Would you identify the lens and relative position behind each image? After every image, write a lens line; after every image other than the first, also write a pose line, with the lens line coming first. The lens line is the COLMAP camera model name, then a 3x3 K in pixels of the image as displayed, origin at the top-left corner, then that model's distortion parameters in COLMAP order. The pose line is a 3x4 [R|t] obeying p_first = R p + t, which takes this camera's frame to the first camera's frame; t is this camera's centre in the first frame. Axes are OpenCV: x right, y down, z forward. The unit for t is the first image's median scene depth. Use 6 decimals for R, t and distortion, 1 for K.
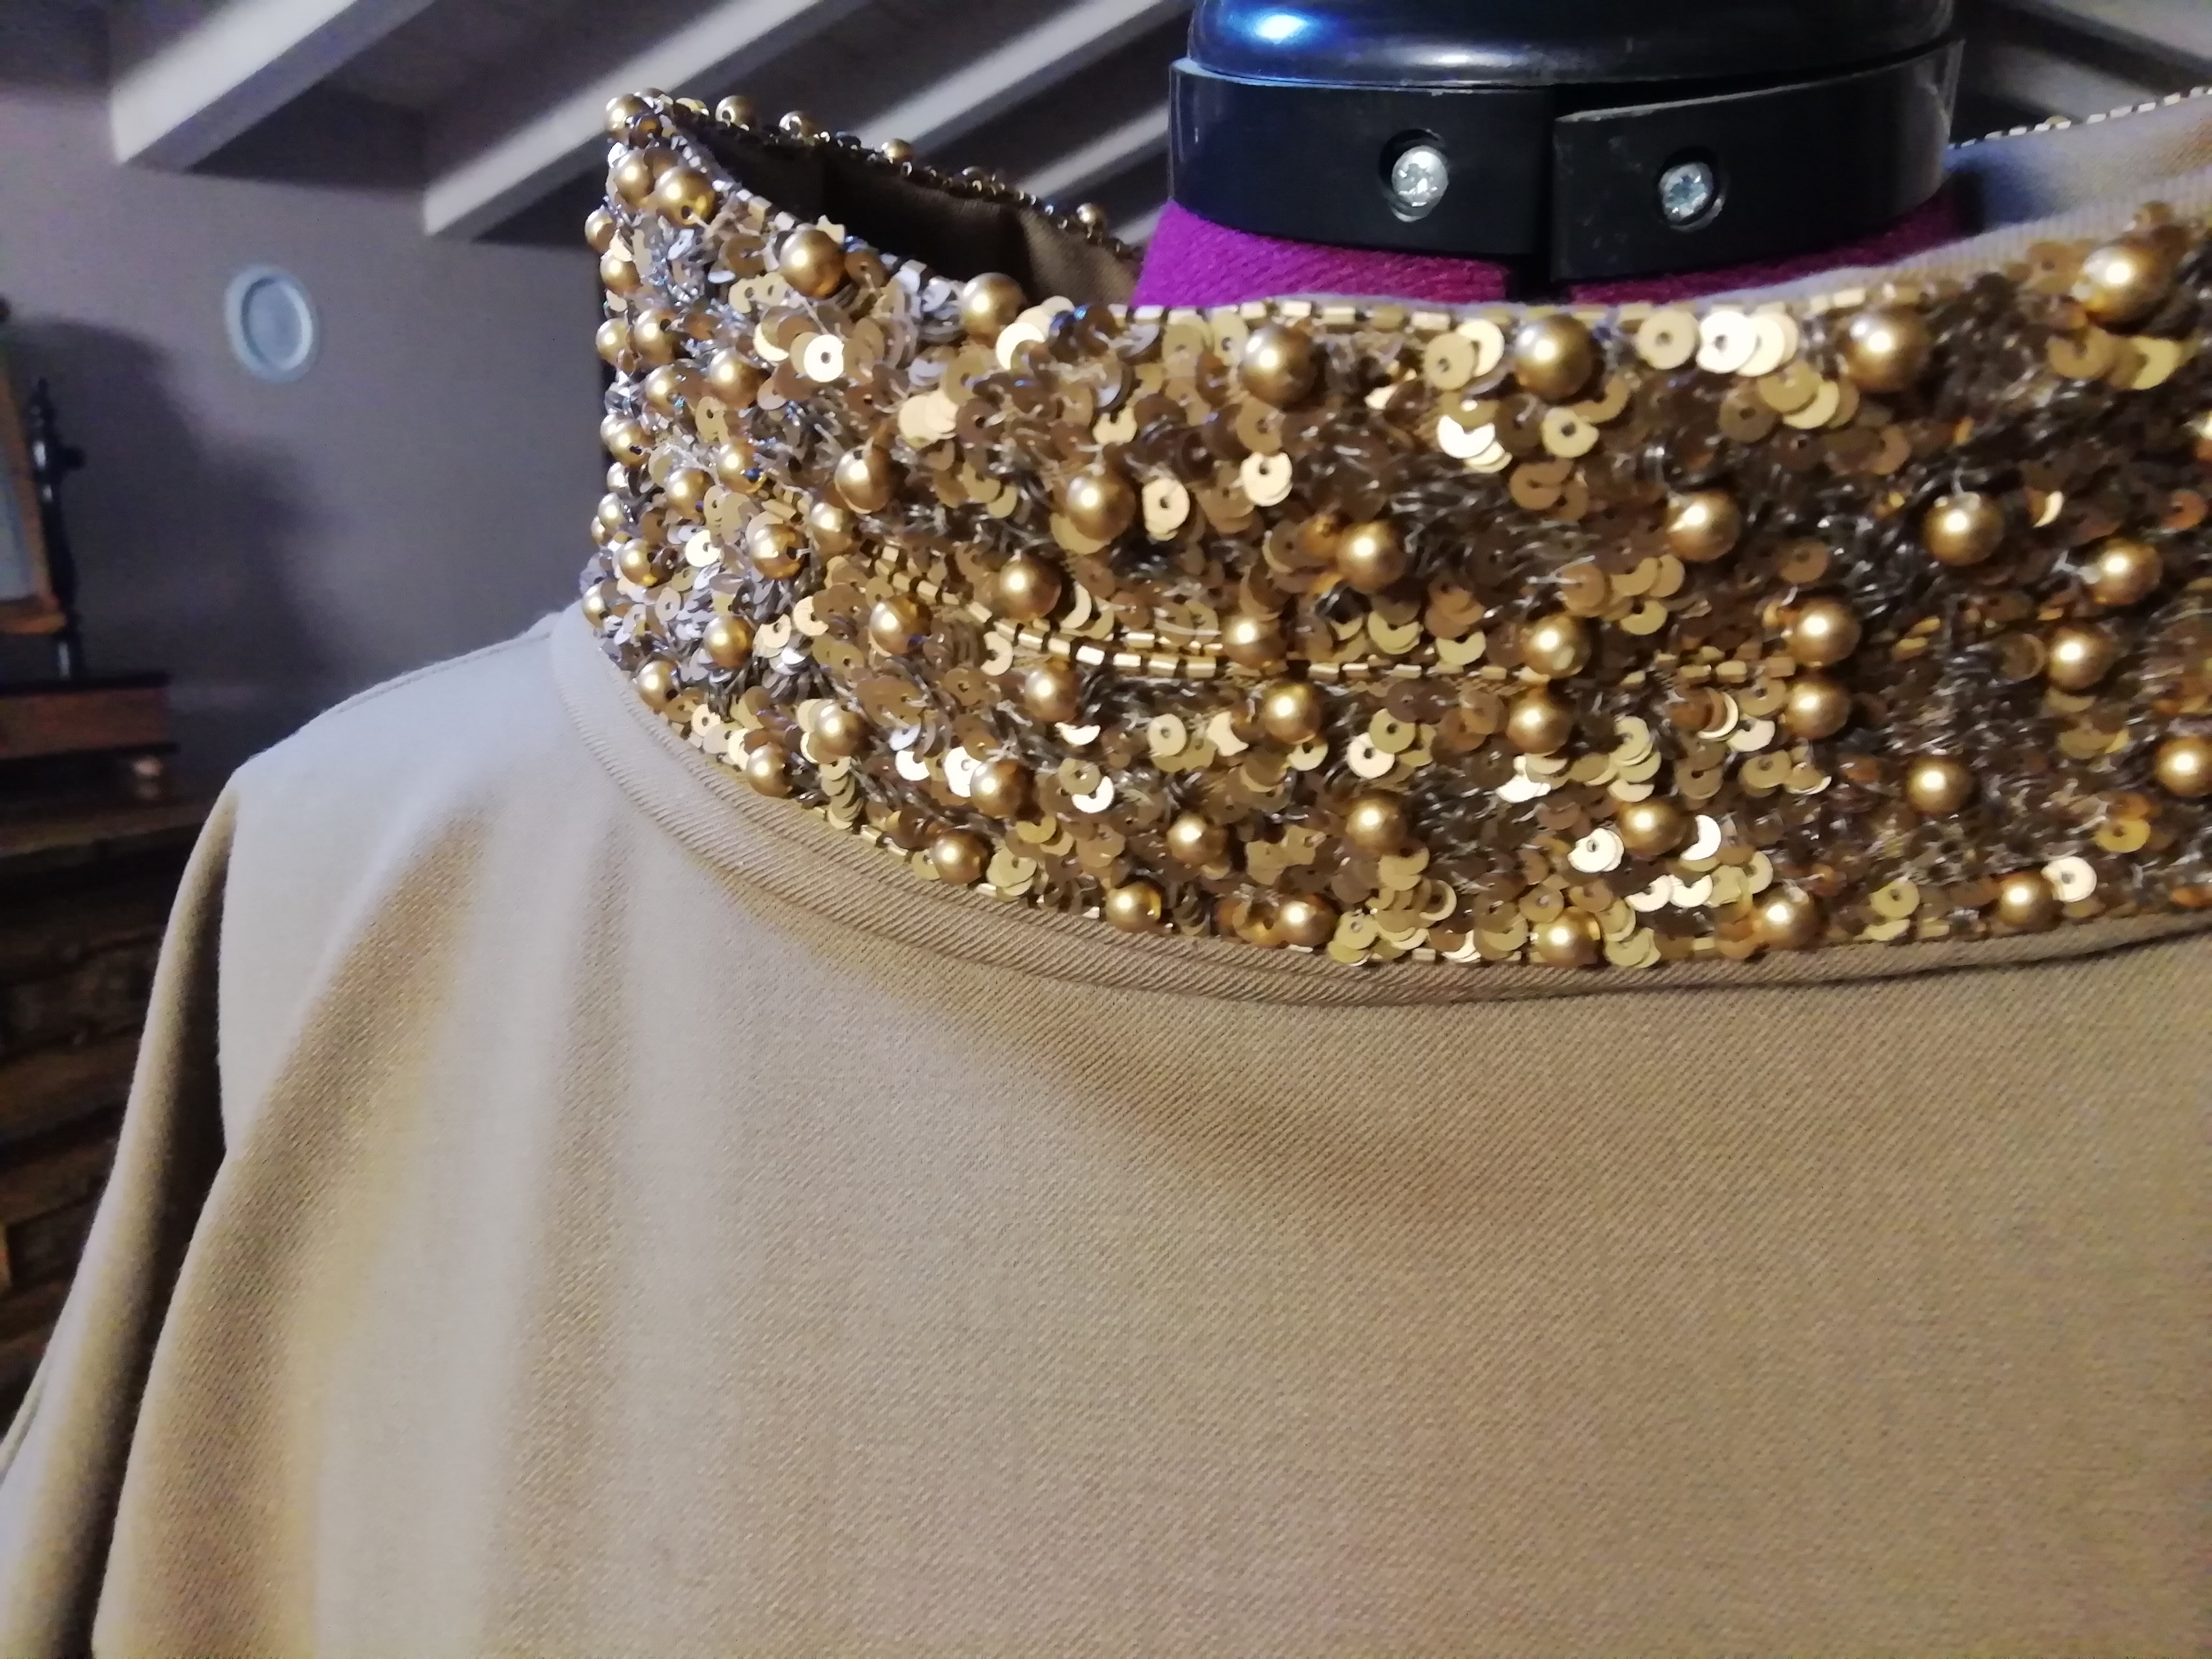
lens RADIAL K [[1677.0, 0, 1106.0], [0, 1677.0, 829.5], [0, 0, 1]] dist [0.005286, -0.002825]
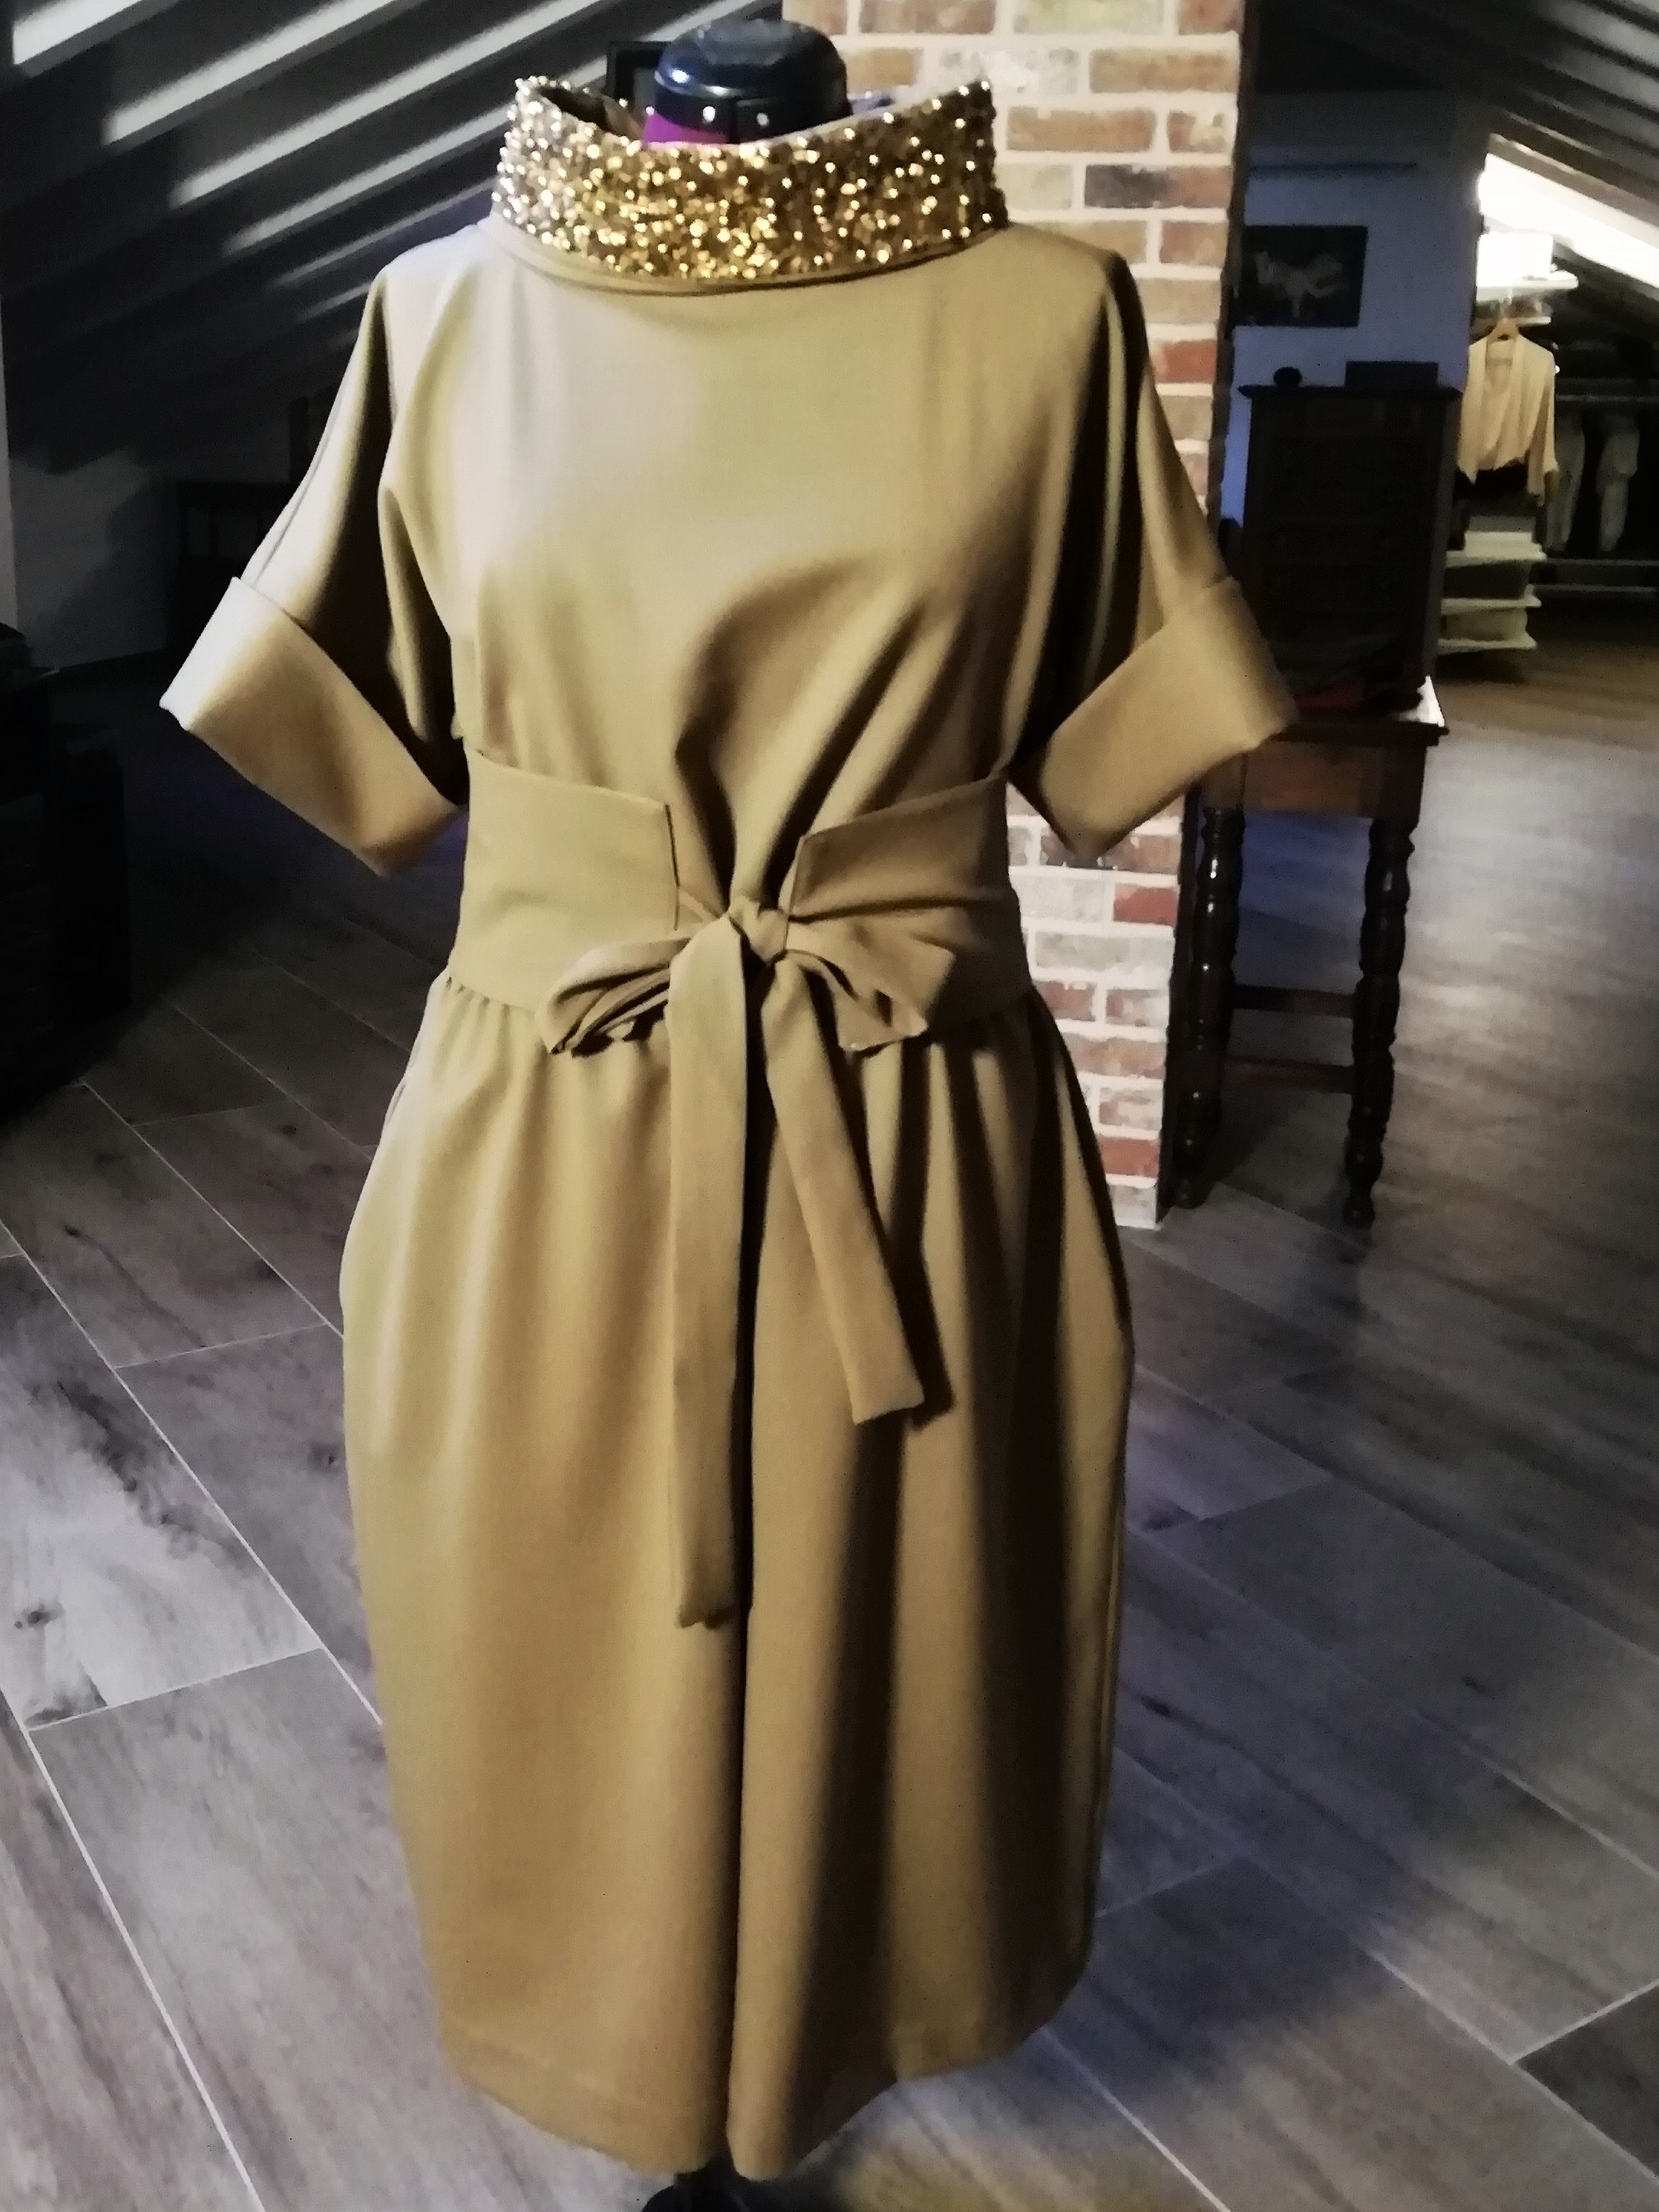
lens RADIAL K [[2425.9, 0, 715.6], [0, 2425.9, 1019.3], [0, 0, 1]] dist [0.022477, 0.027546]
pose [[0.995501, -0.012988, 0.093852, -0.505042], [0.006217, 0.997379, 0.072084, 1.783338], [-0.094542, -0.071177, 0.992973, -6.437919]]
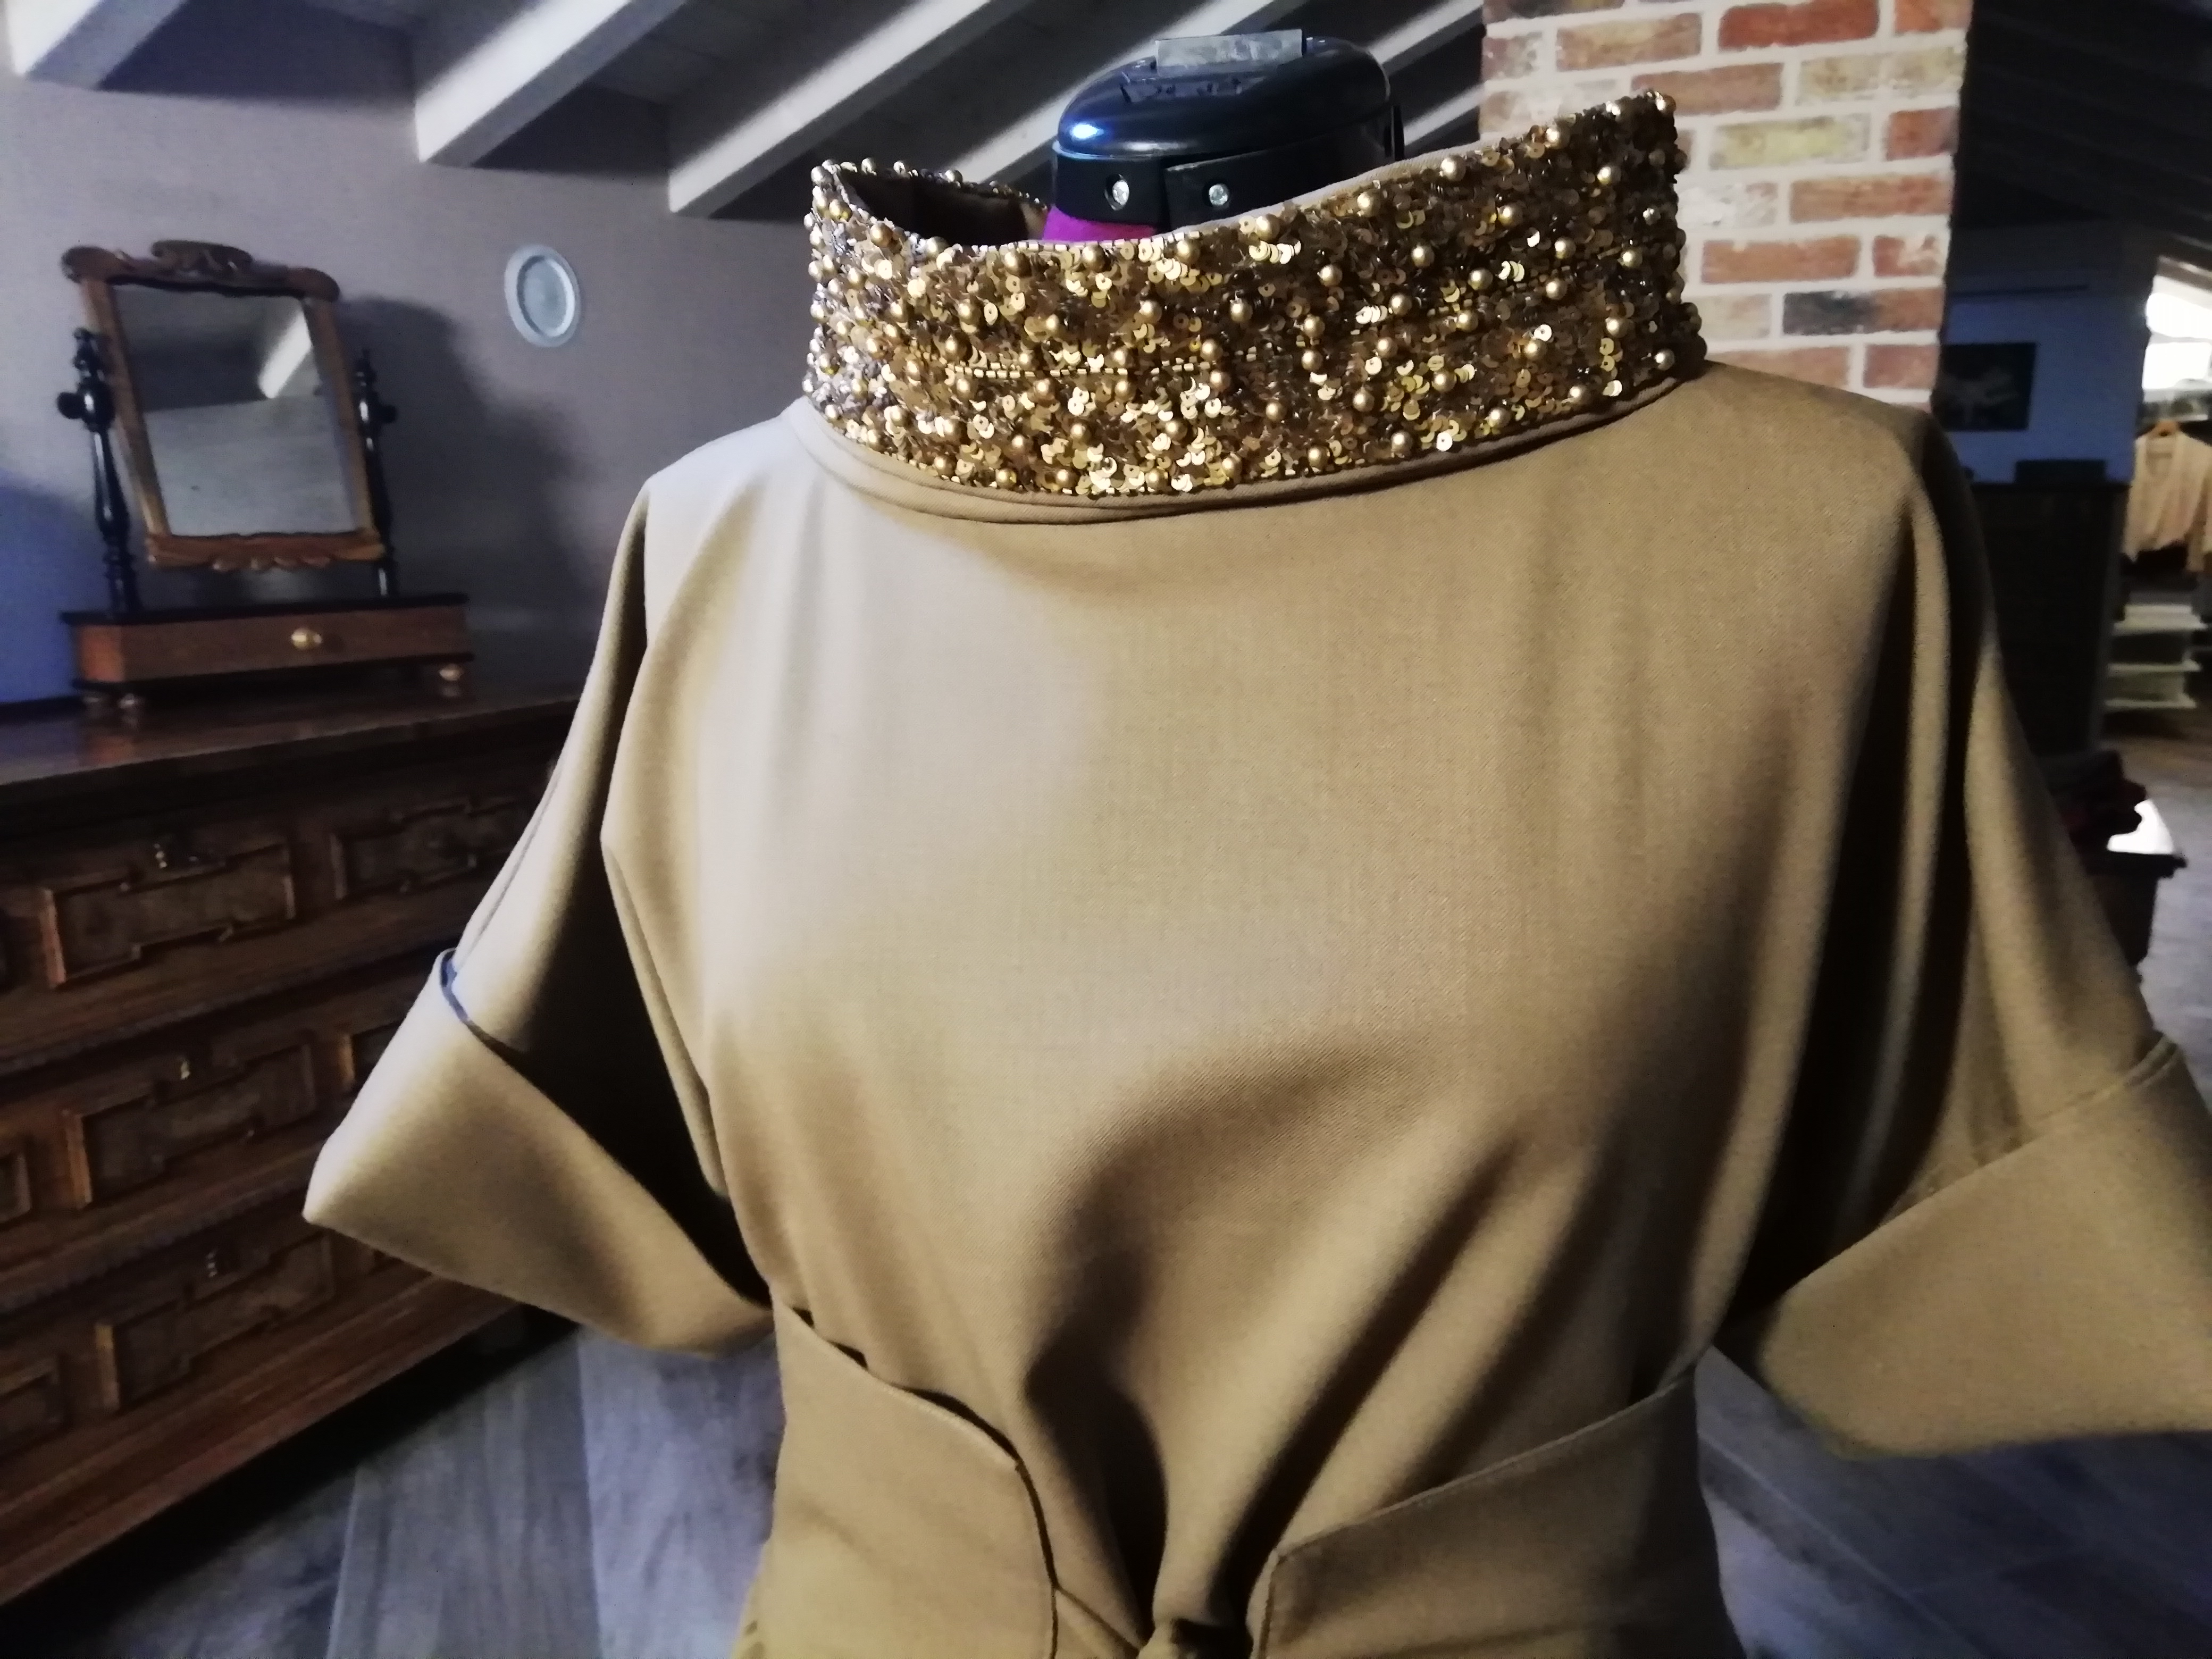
lens RADIAL K [[1674.8, 0, 1106.0], [0, 1674.8, 829.5], [0, 0, 1]] dist [0.012017, -0.006033]
pose [[0.992345, 0.008552, -0.123203, 0.521296], [-0.005622, 0.999694, 0.024107, 0.555546], [0.123371, -0.023230, 0.992089, -1.668579]]
